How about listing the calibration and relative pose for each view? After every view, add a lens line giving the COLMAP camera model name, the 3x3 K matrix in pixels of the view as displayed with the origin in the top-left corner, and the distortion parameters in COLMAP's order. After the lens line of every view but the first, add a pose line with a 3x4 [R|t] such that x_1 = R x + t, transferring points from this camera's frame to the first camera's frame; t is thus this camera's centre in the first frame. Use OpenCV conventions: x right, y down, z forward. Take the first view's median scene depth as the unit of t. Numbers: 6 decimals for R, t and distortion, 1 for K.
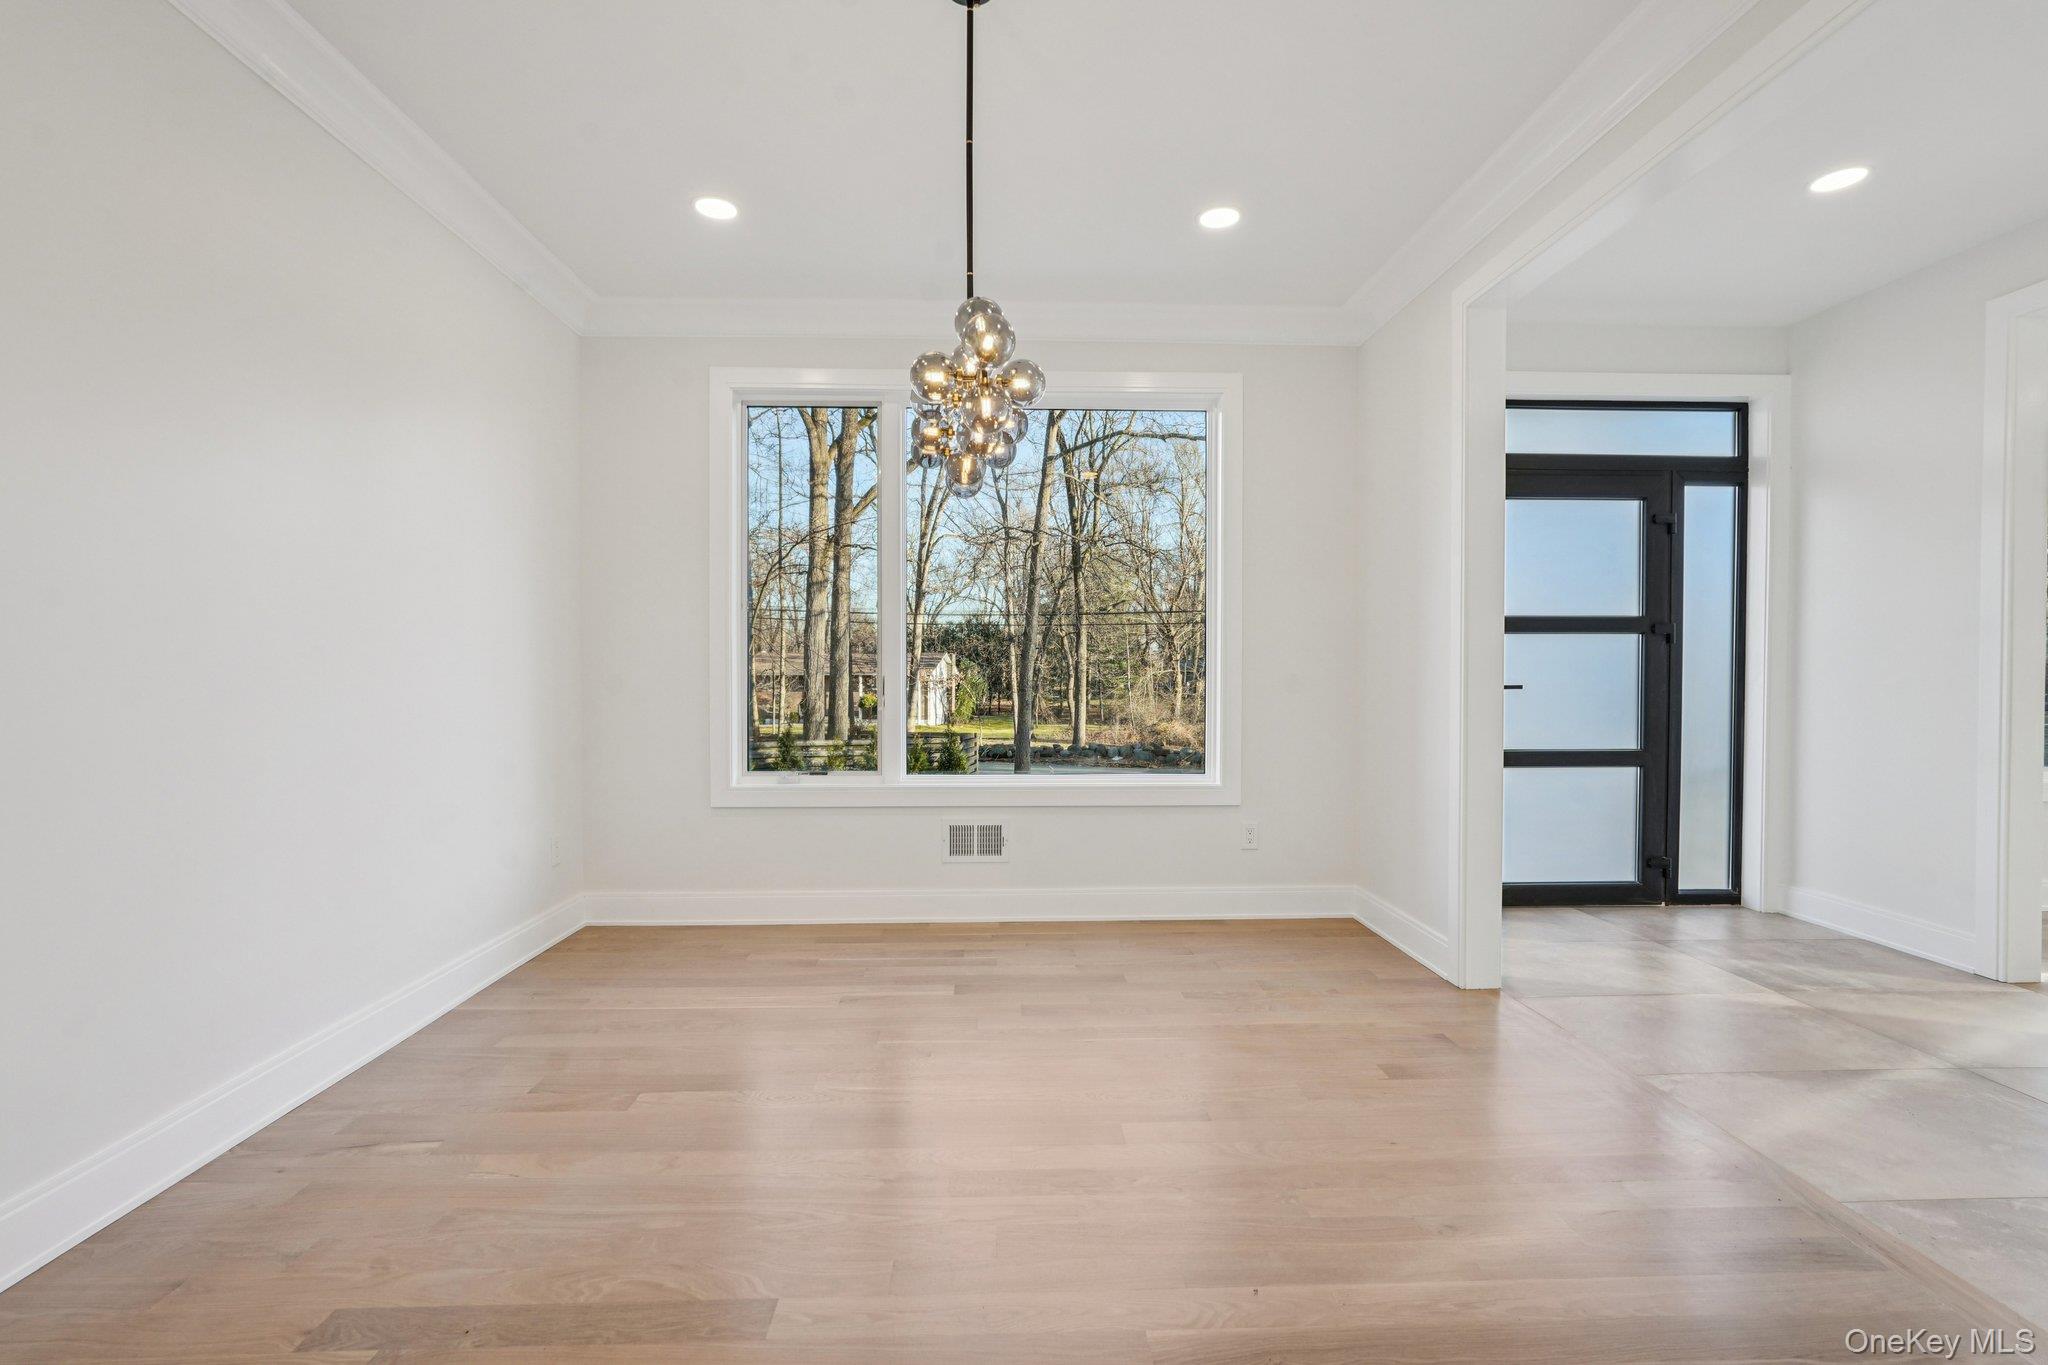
lens RADIAL K [[914.3, 0, 1014.7], [0, 914.3, 671.3], [0, 0, 1]] dist [-0.010617, 0.005110]
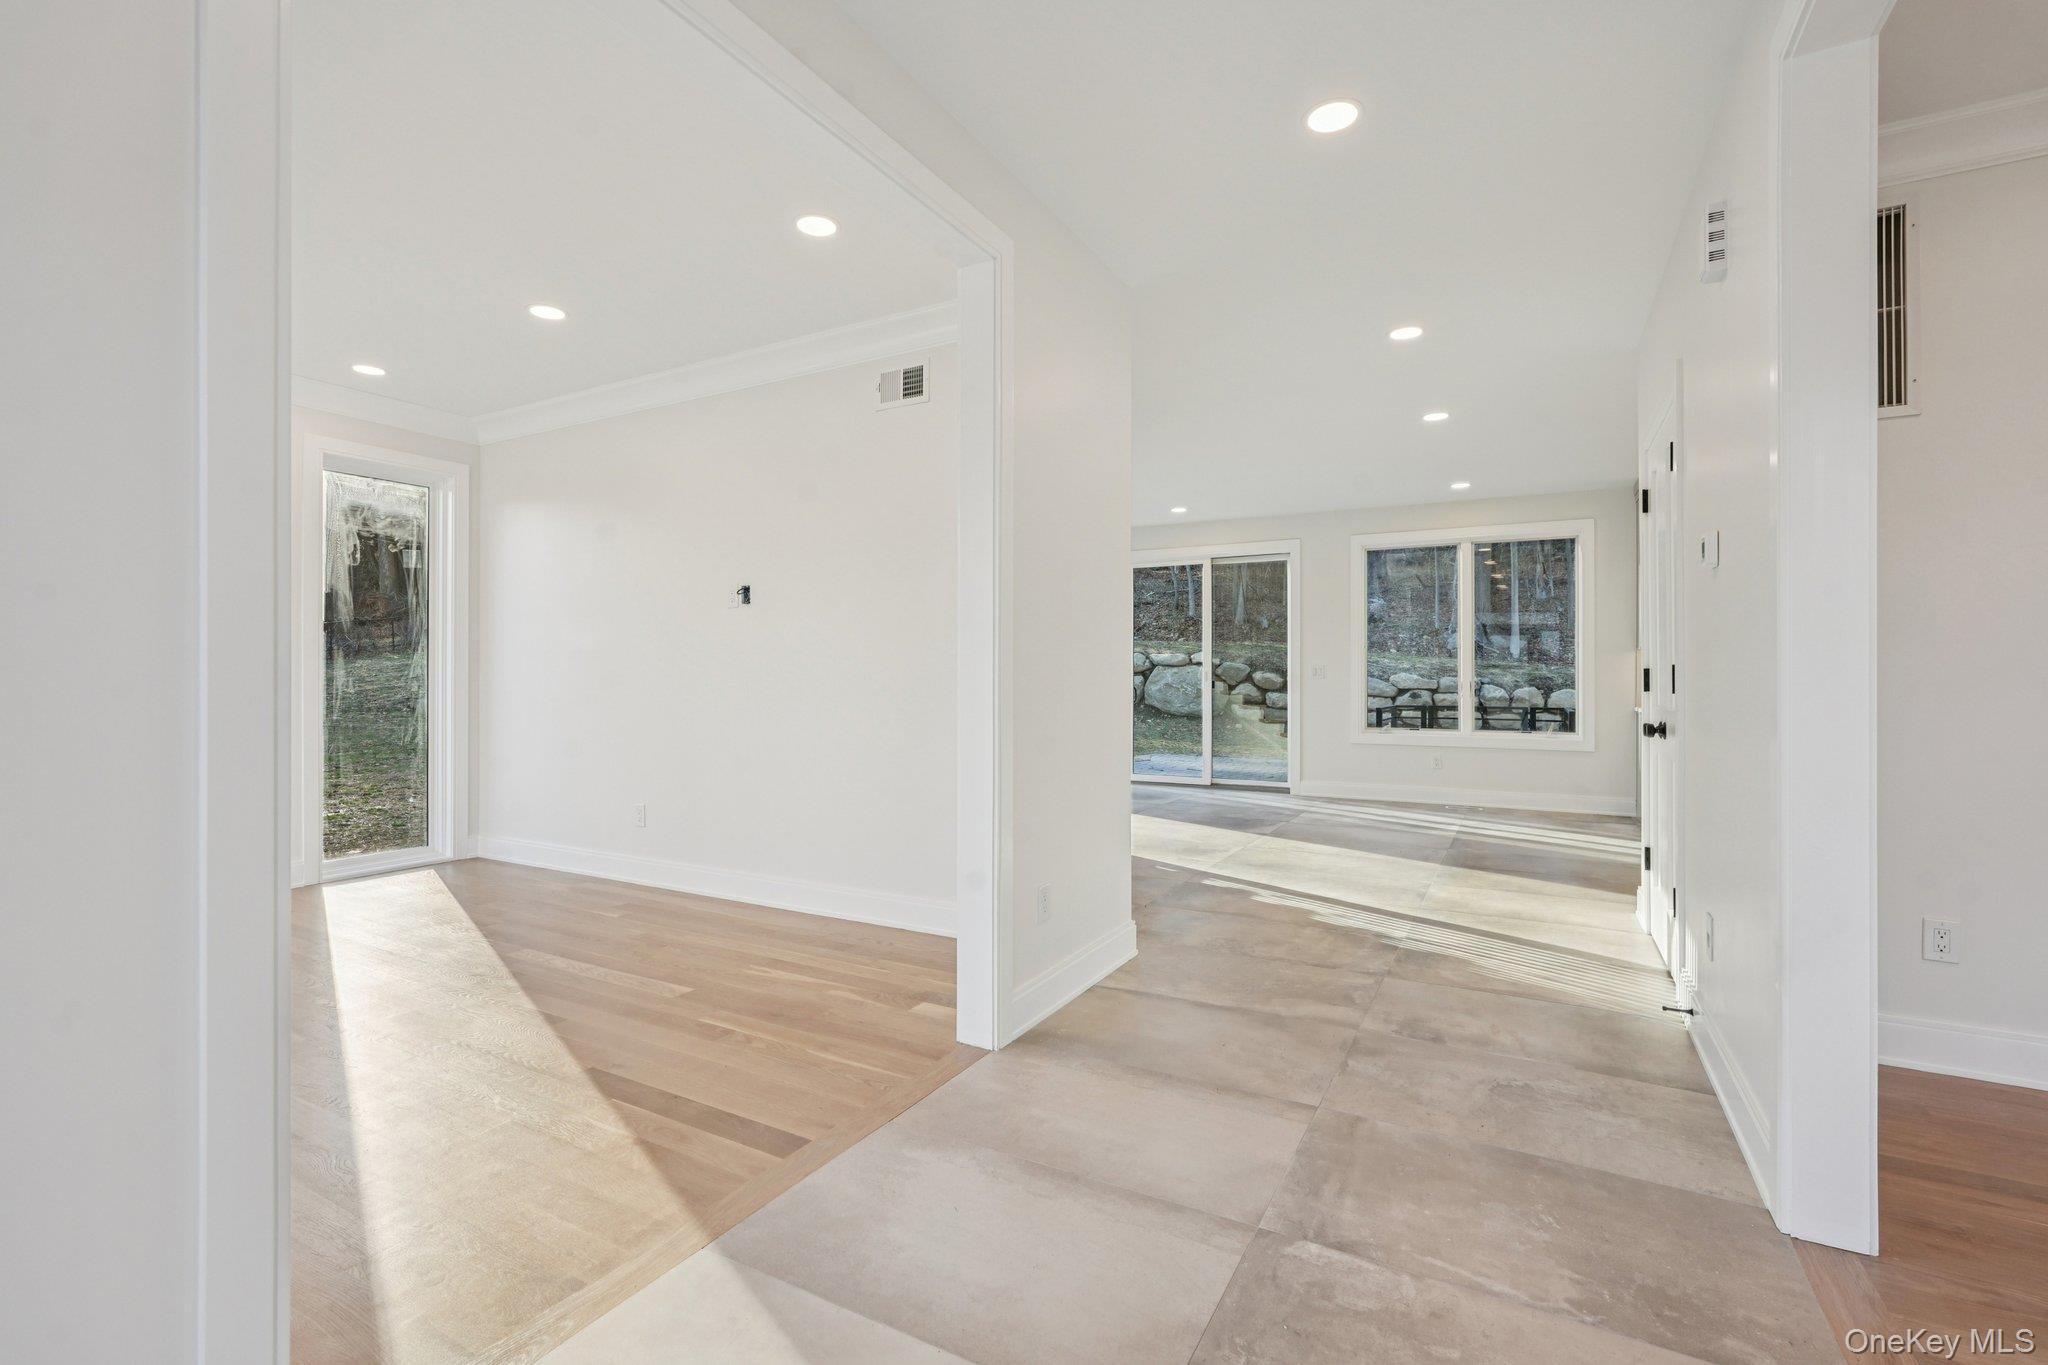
lens RADIAL K [[914.3, 0, 1023.7], [0, 914.3, 682.6], [0, 0, 1]] dist [-0.010617, 0.005110]
pose [[-0.852504, -0.011886, 0.522585, 0.499242], [-0.004659, 0.999875, 0.015142, -0.003101], [-0.522699, 0.010474, -0.852453, 0.883545]]
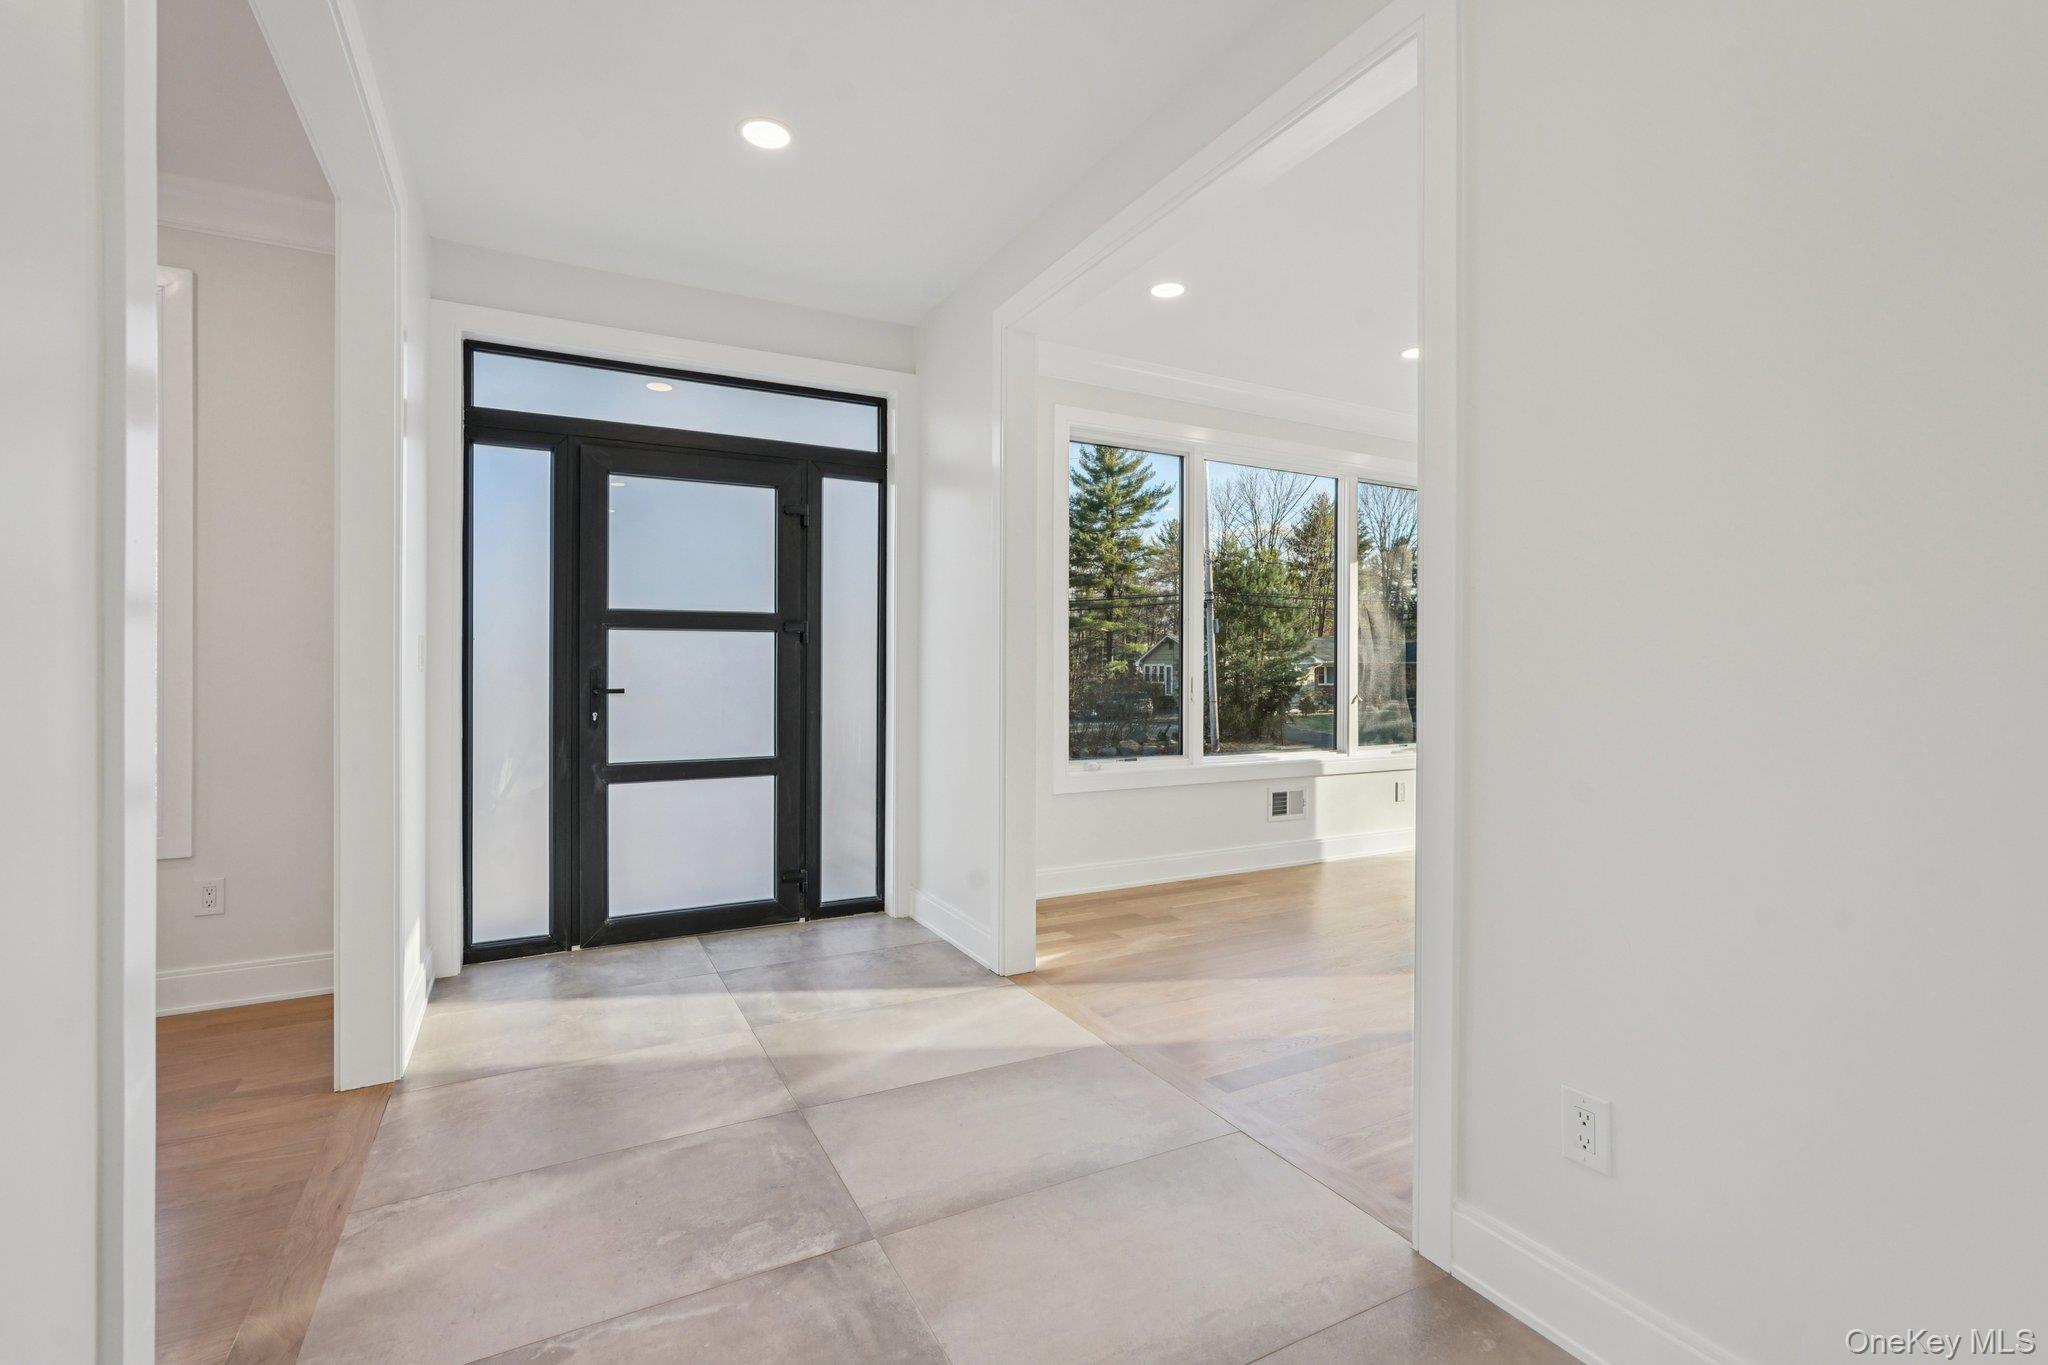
lens RADIAL K [[914.3, 0, 1015.1], [0, 914.3, 668.6], [0, 0, 1]] dist [-0.010617, 0.005110]
pose [[0.904200, -0.003701, 0.427092, 0.507058], [0.005824, 0.999976, -0.003664, 0.000807], [-0.427069, 0.005800, 0.904201, 0.050234]]
